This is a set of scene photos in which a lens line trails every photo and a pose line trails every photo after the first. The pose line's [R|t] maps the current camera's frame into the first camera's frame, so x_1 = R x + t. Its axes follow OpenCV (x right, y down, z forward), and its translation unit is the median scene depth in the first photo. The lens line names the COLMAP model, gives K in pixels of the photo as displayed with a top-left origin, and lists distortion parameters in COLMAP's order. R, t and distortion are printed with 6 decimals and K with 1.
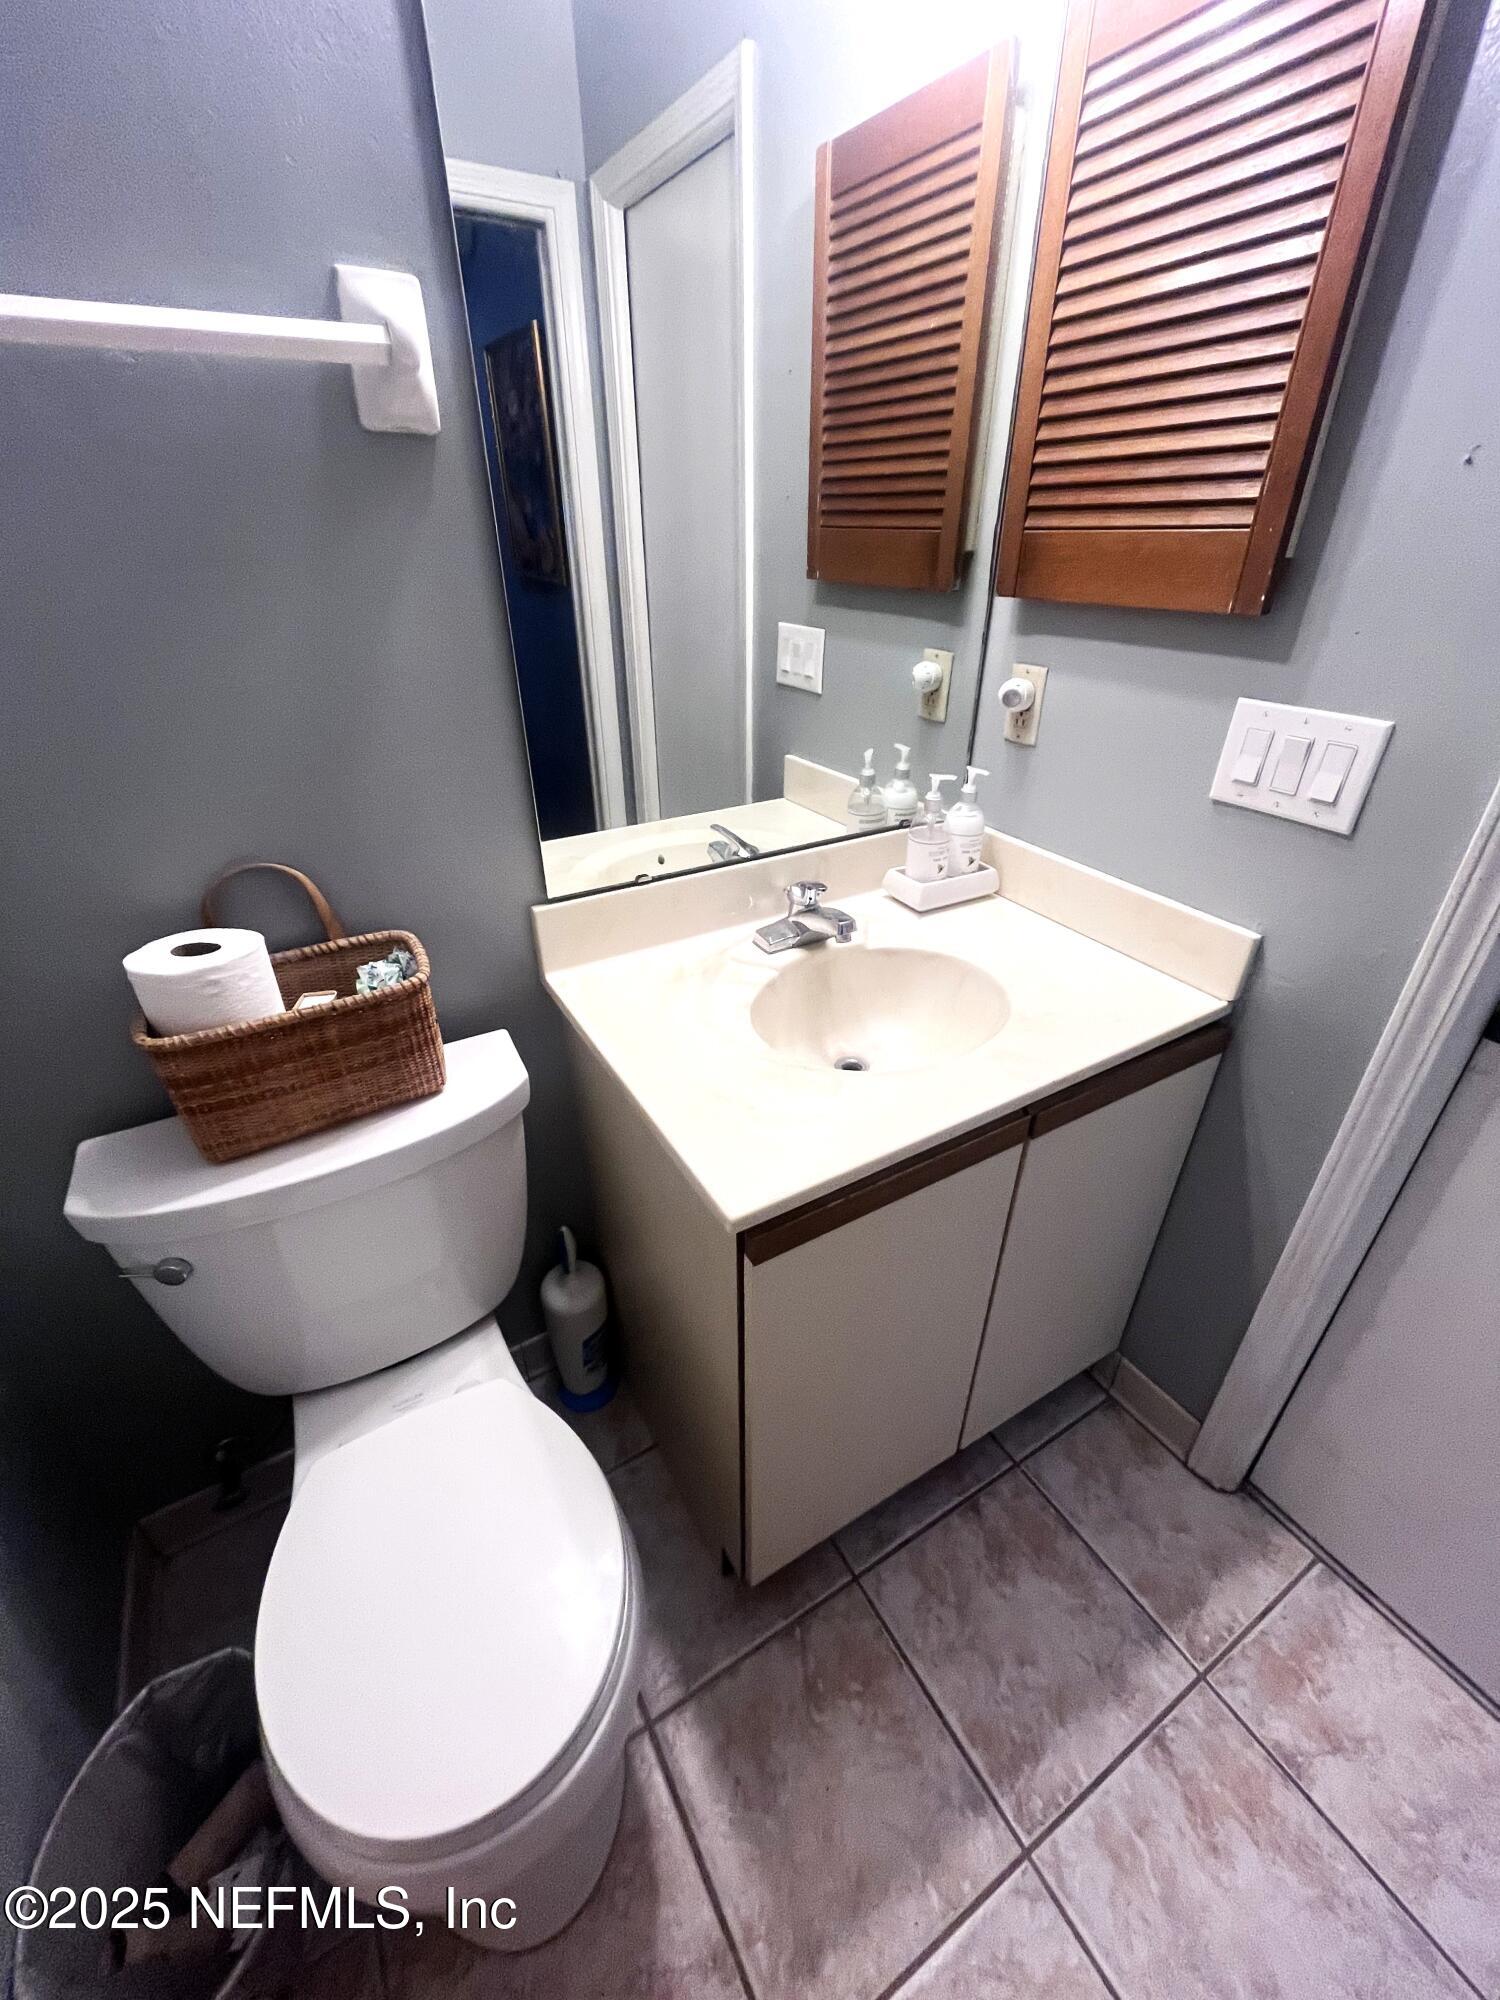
lens RADIAL K [[808.2, 0, 751.3], [0, 808.2, 994.5], [0, 0, 1]] dist [-0.001559, 0.000449]
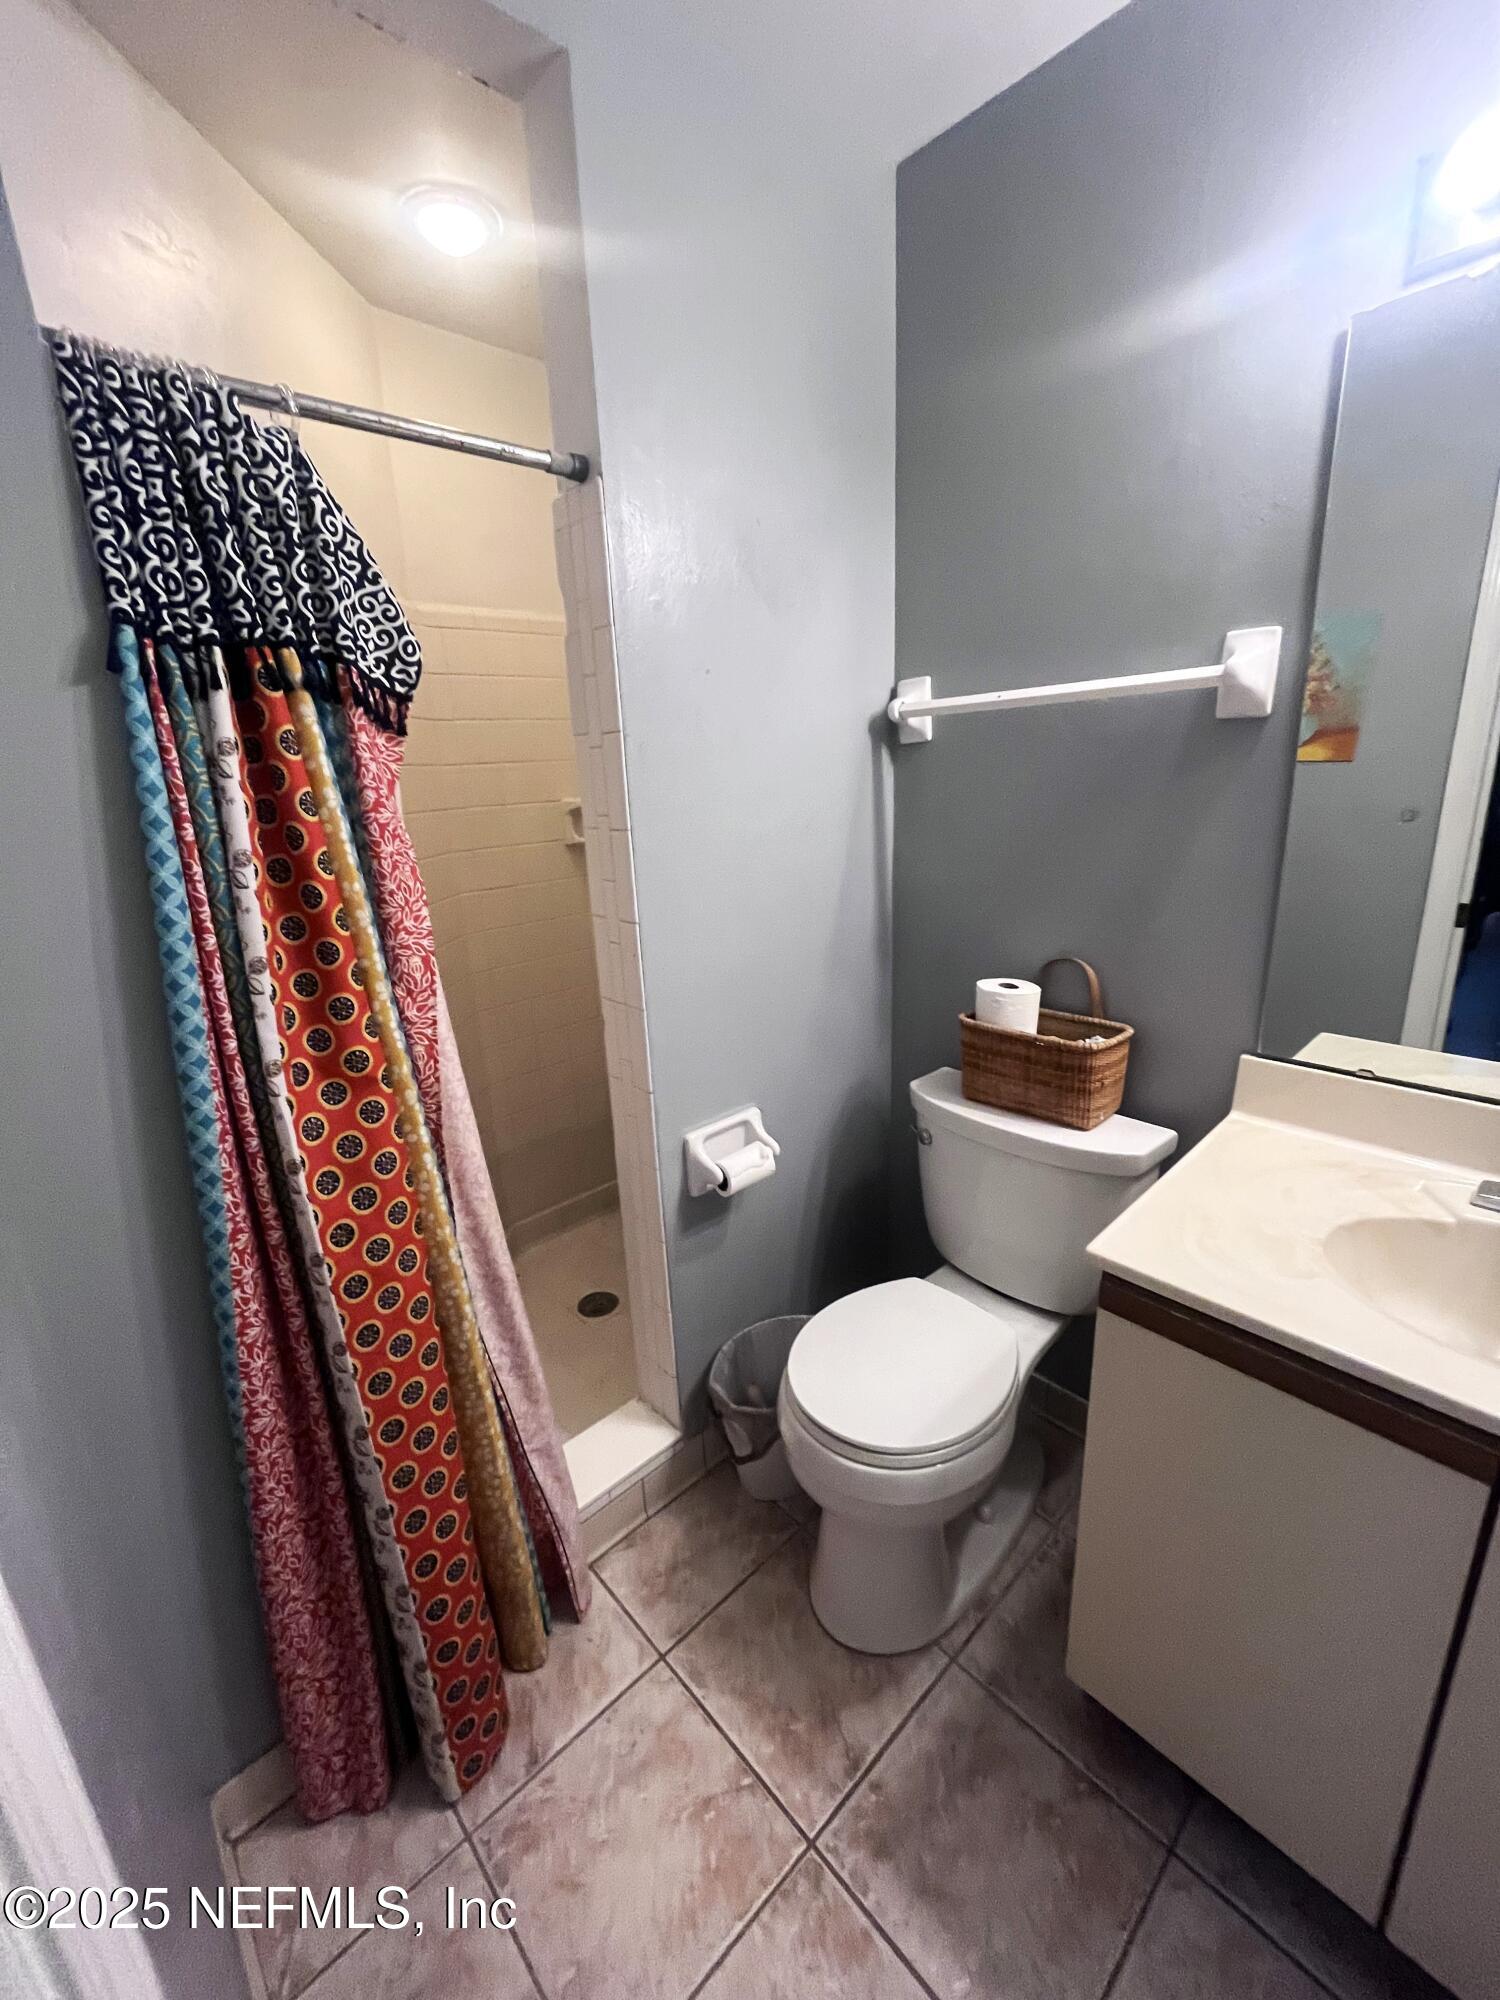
lens RADIAL K [[808.2, 0, 746.8], [0, 808.2, 998.7], [0, 0, 1]] dist [-0.001559, 0.000449]
pose [[0.201768, 0.258577, -0.944684, 0.872590], [-0.451104, 0.880662, 0.144705, -0.025829], [0.869364, 0.396954, 0.294335, -0.045624]]
